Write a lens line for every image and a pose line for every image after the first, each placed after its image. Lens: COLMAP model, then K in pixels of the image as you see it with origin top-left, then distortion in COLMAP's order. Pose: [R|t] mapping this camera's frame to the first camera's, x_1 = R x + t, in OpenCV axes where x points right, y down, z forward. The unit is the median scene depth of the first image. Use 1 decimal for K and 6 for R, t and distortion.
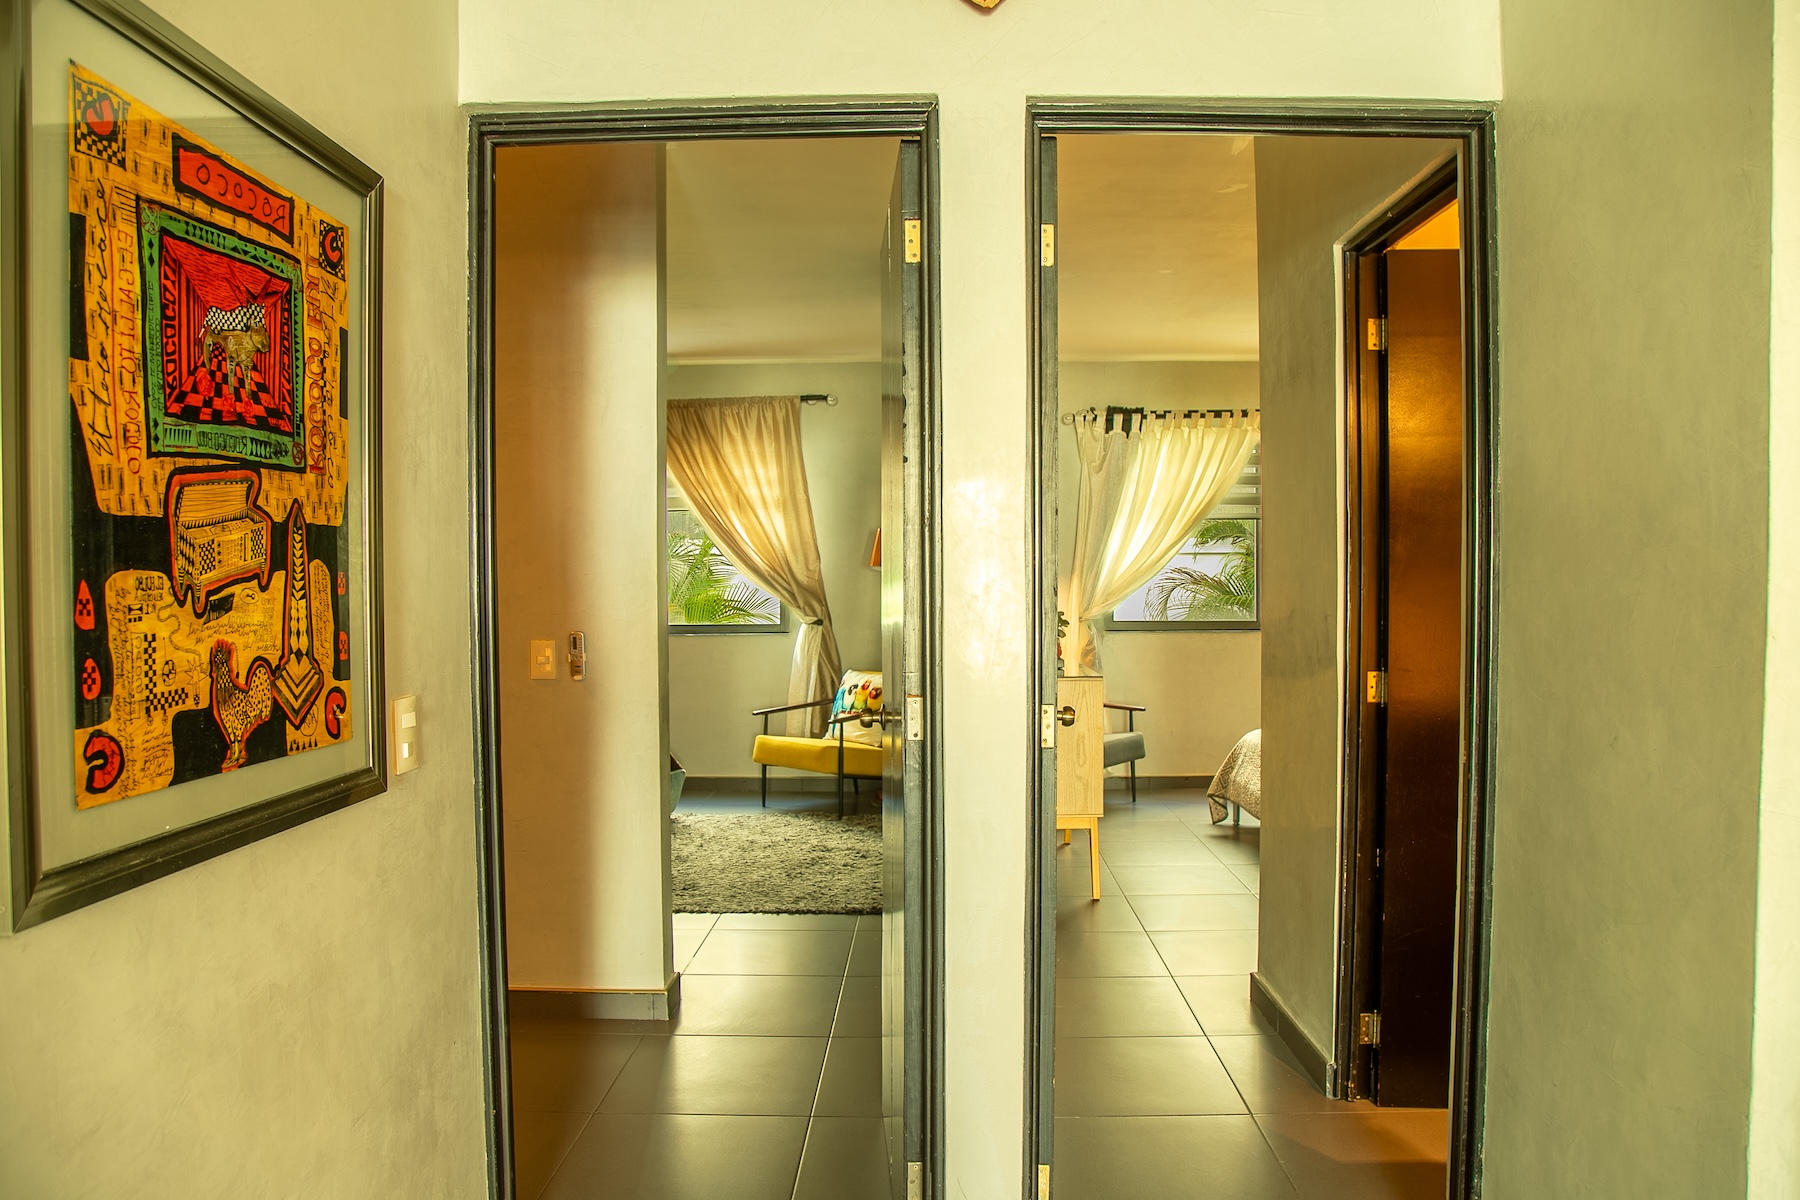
lens RADIAL K [[1250.4, 0, 906.6], [0, 1250.4, 609.1], [0, 0, 1]] dist [-0.122204, 0.064601]
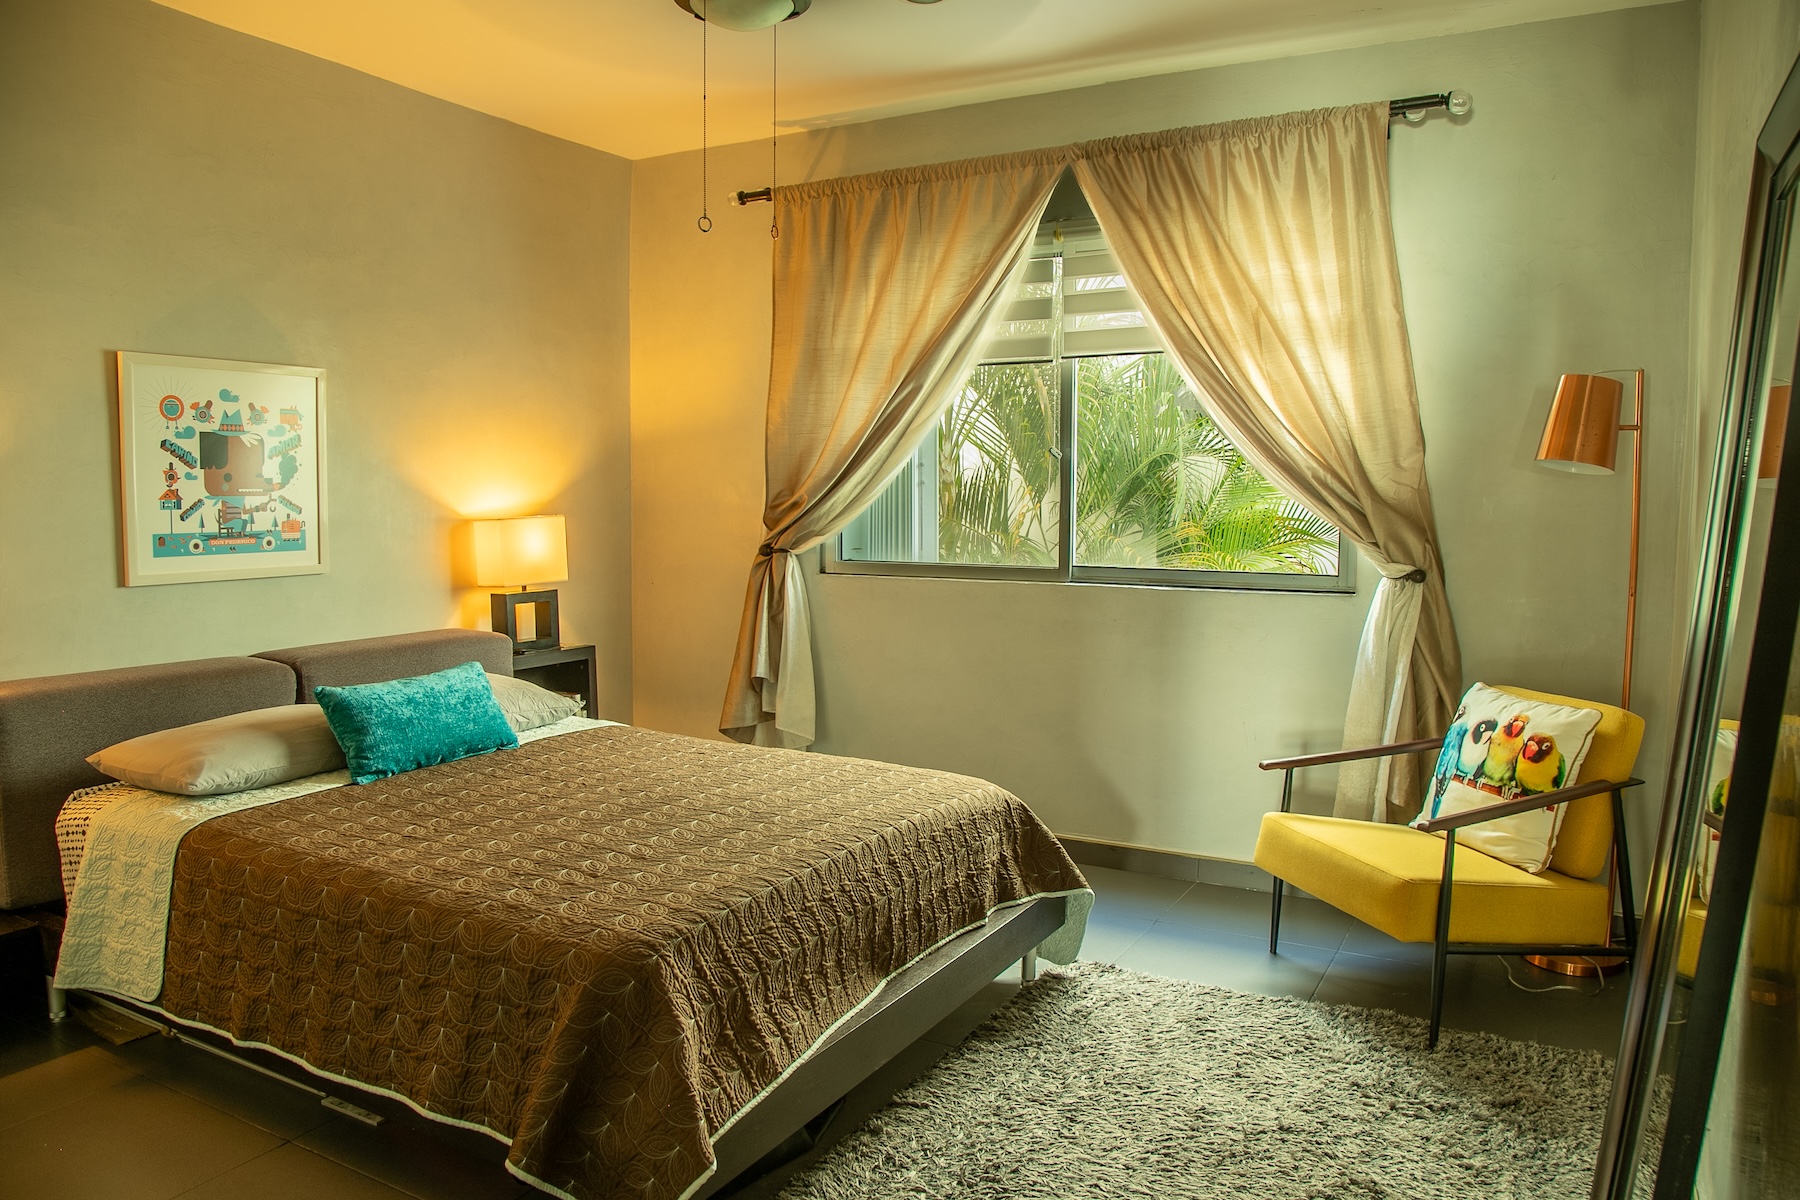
lens RADIAL K [[1250.4, 0, 907.9], [0, 1250.4, 595.9], [0, 0, 1]] dist [-0.122204, 0.064601]
pose [[0.886512, 0.050068, -0.459989, -0.026422], [-0.020479, 0.997400, 0.069095, -0.011049], [0.462253, -0.051834, 0.885232, 0.494752]]
